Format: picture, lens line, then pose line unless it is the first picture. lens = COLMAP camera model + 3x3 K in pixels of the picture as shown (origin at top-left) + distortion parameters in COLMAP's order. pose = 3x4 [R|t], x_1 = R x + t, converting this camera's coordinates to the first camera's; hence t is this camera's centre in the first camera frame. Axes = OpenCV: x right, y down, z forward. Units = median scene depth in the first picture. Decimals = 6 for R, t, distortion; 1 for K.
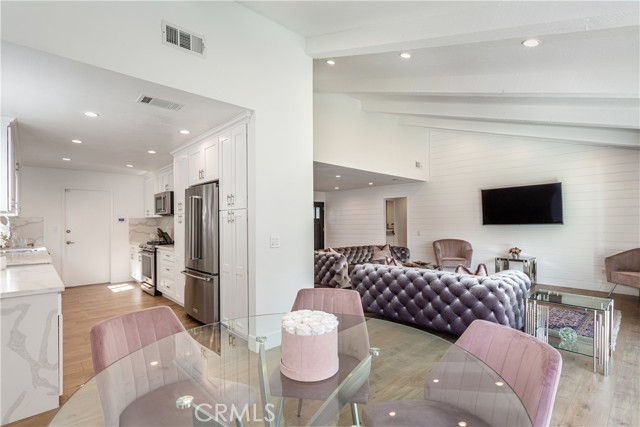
lens RADIAL K [[309.3, 0, 313.8], [0, 309.3, 223.7], [0, 0, 1]] dist [-0.002326, 0.002590]
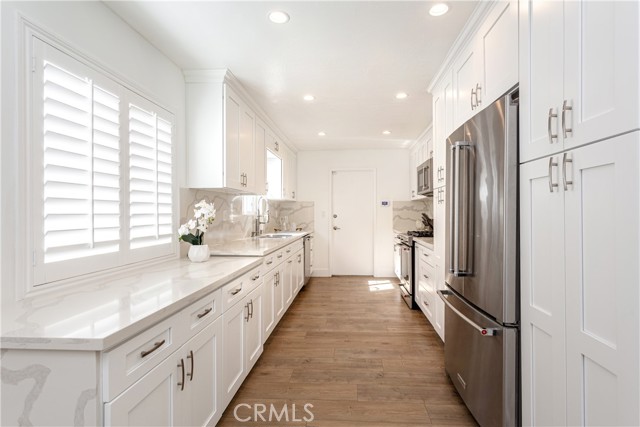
lens RADIAL K [[309.3, 0, 320.2], [0, 309.3, 213.4], [0, 0, 1]] dist [-0.002326, 0.002590]
pose [[0.655092, 0.004245, -0.755537, -0.118956], [-0.000069, 0.999985, 0.005558, 0.011881], [0.755549, -0.003589, 0.655082, 0.375290]]
